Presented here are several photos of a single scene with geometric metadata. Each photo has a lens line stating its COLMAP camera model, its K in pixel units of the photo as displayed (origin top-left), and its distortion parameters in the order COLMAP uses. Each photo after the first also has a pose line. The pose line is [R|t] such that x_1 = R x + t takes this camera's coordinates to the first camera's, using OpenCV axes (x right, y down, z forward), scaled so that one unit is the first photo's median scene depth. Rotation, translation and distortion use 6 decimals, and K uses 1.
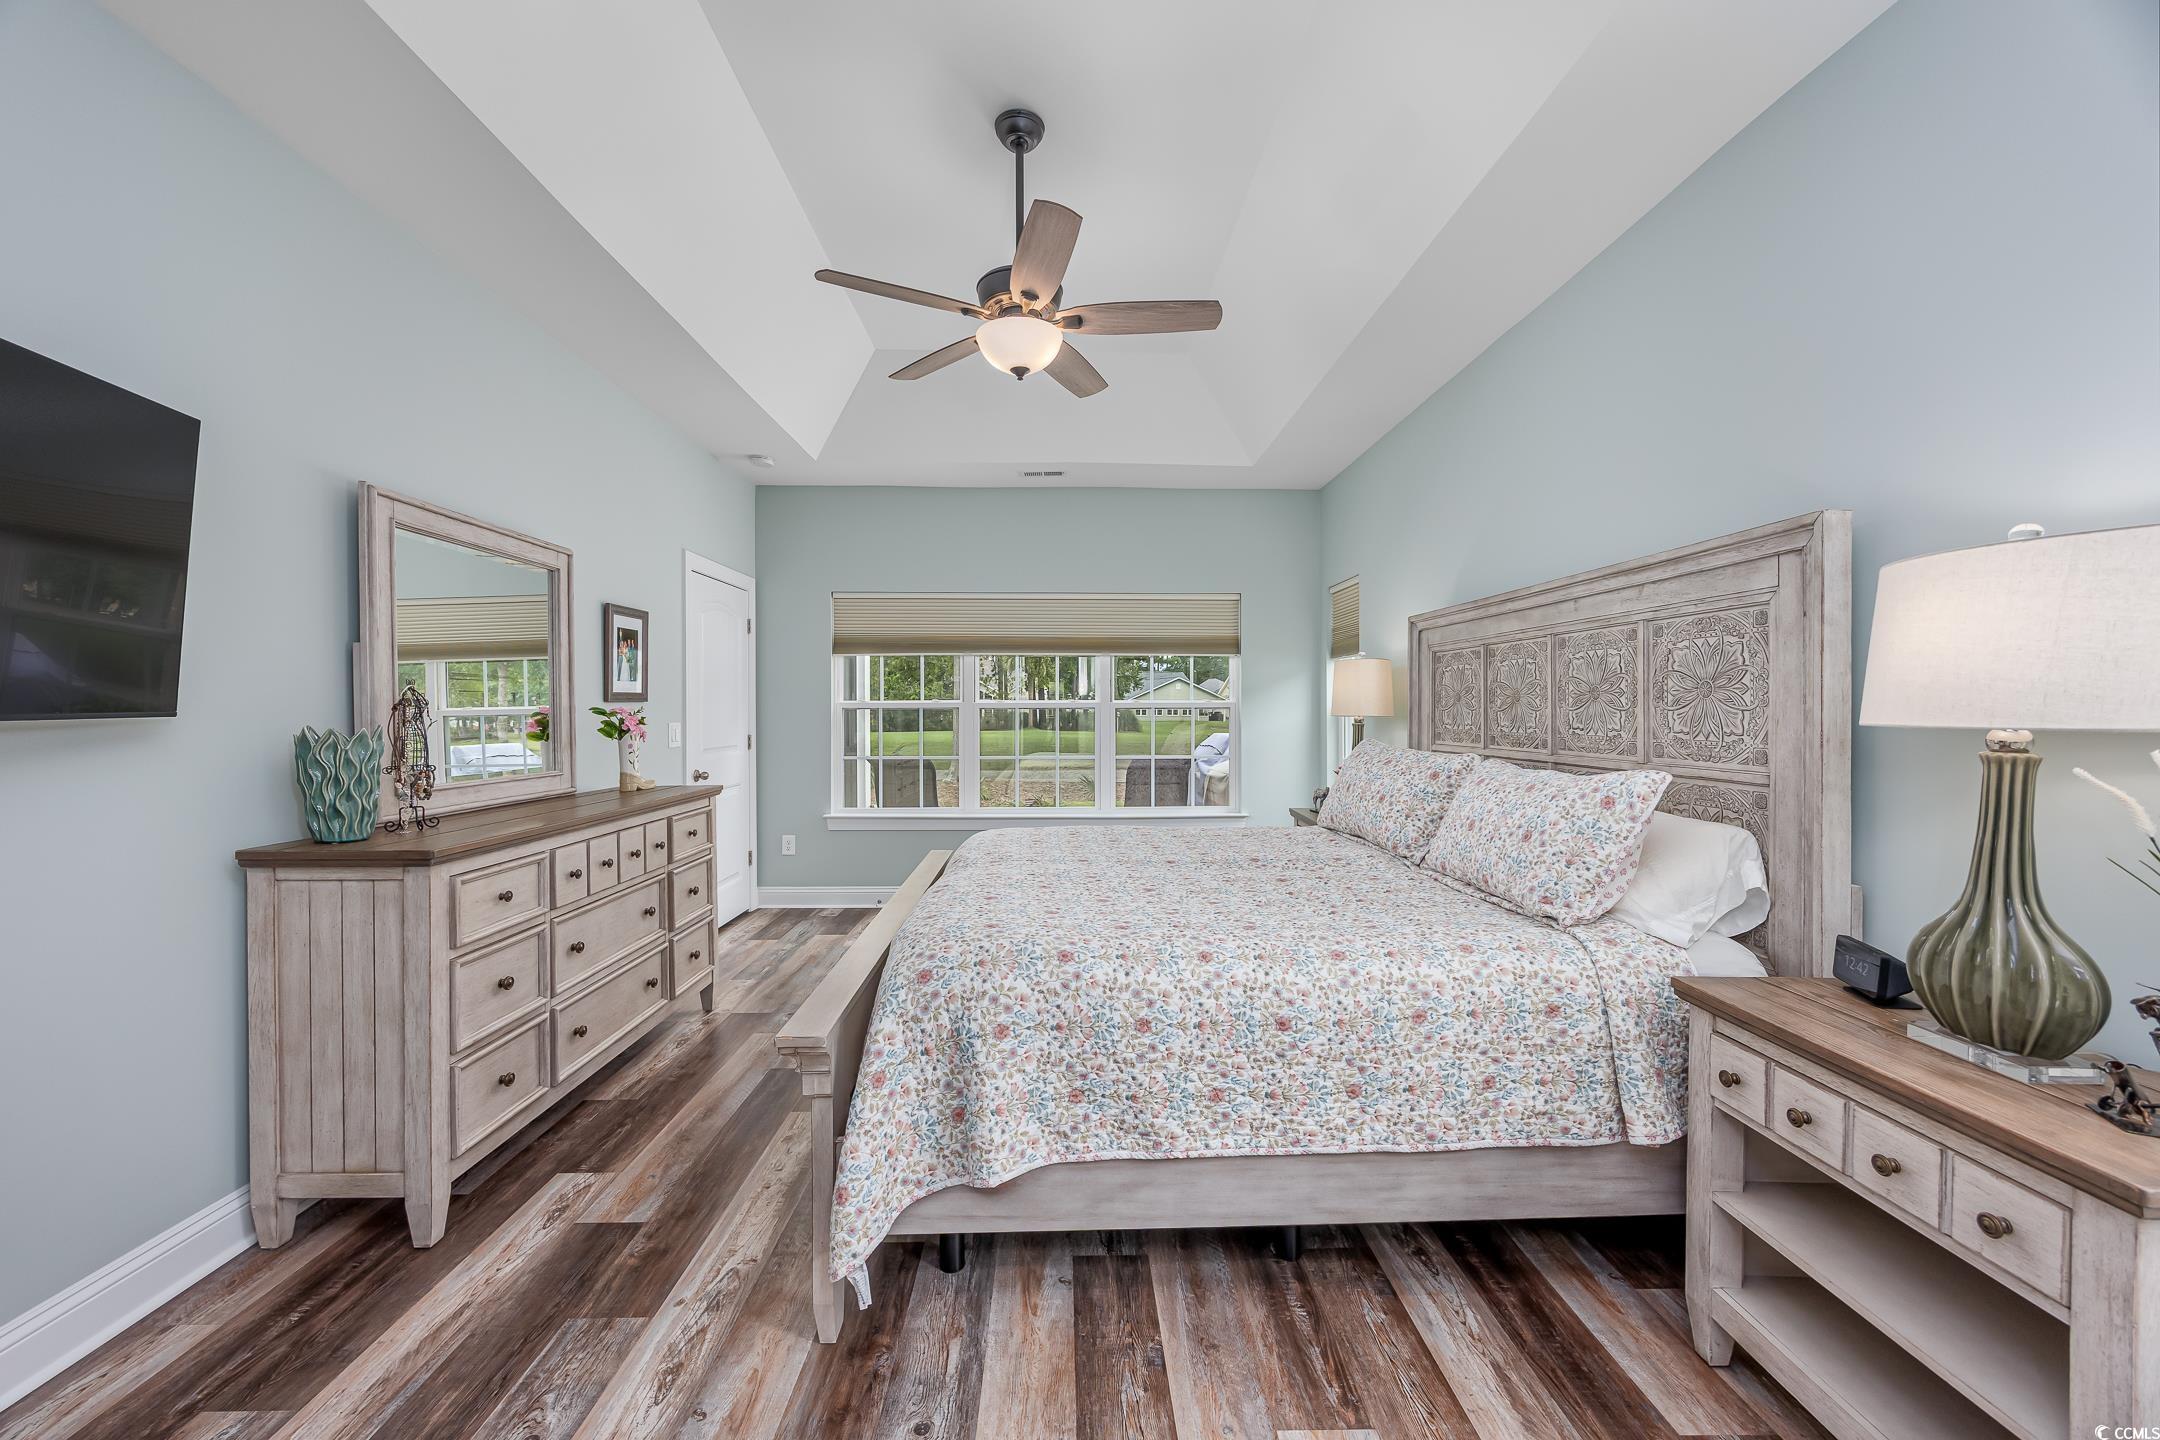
lens RADIAL K [[865.1, 0, 1080.0], [0, 865.1, 720.0], [0, 0, 1]] dist [-0.000149, 0.000000]
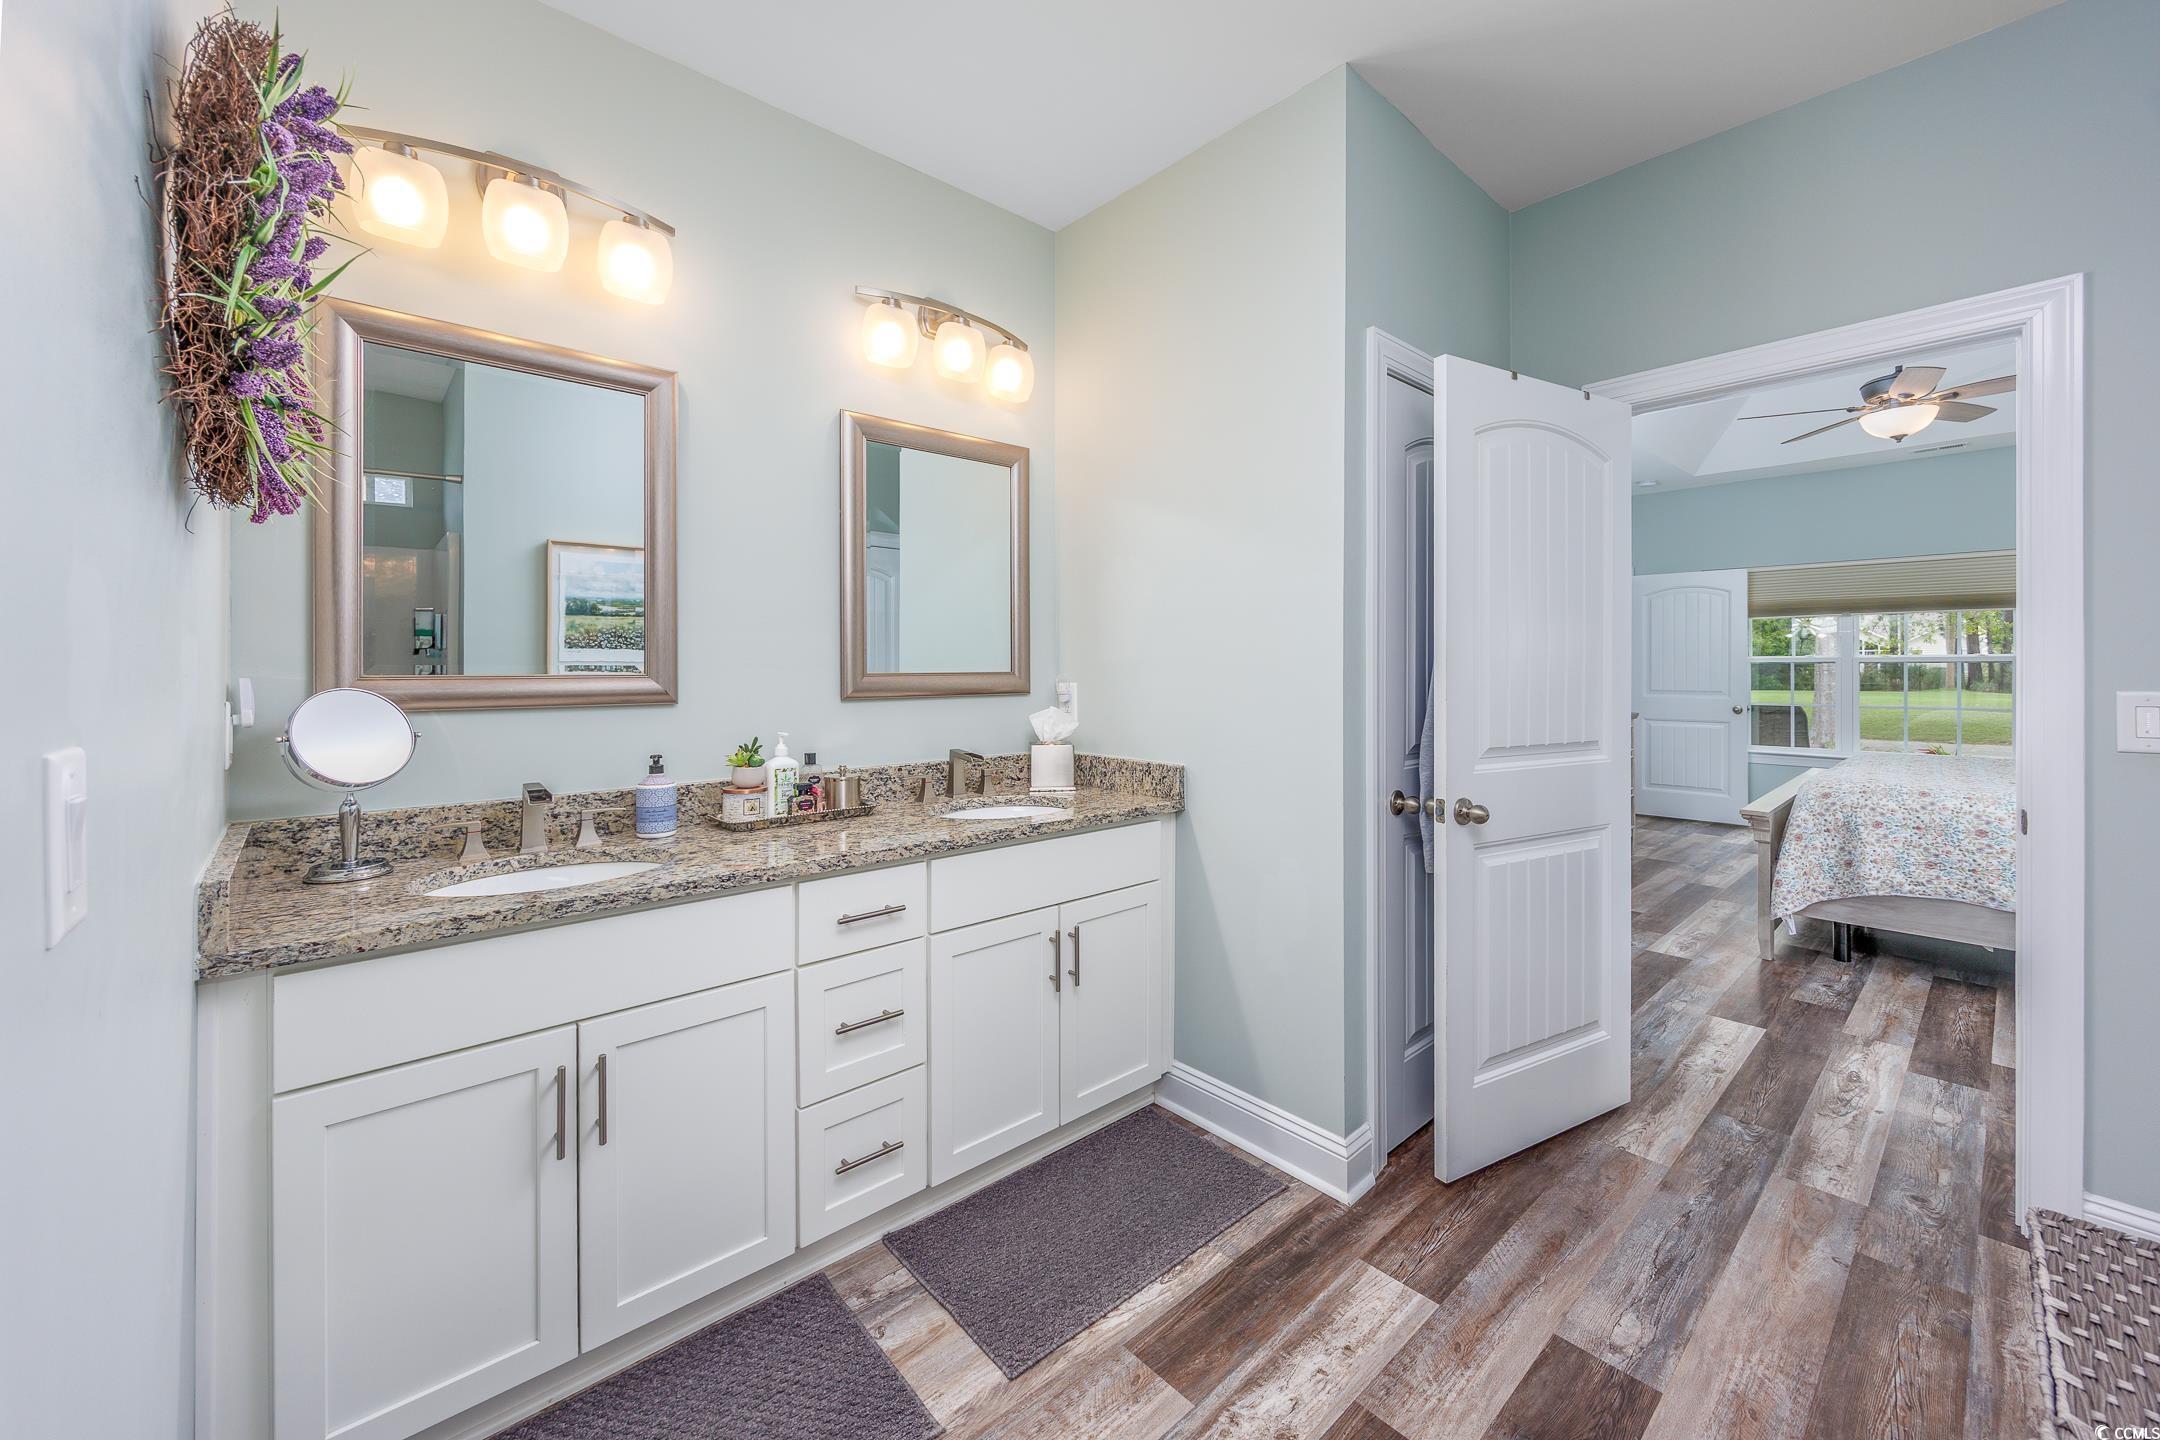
lens RADIAL K [[861.1, 0, 1078.8], [0, 861.1, 660.4], [0, 0, 1]] dist [-0.000541, 0.000002]
pose [[0.659376, -0.000061, -0.751813, 0.182710], [-0.015001, 0.999800, -0.013238, 0.037700], [0.751663, 0.020006, 0.659244, -1.660667]]
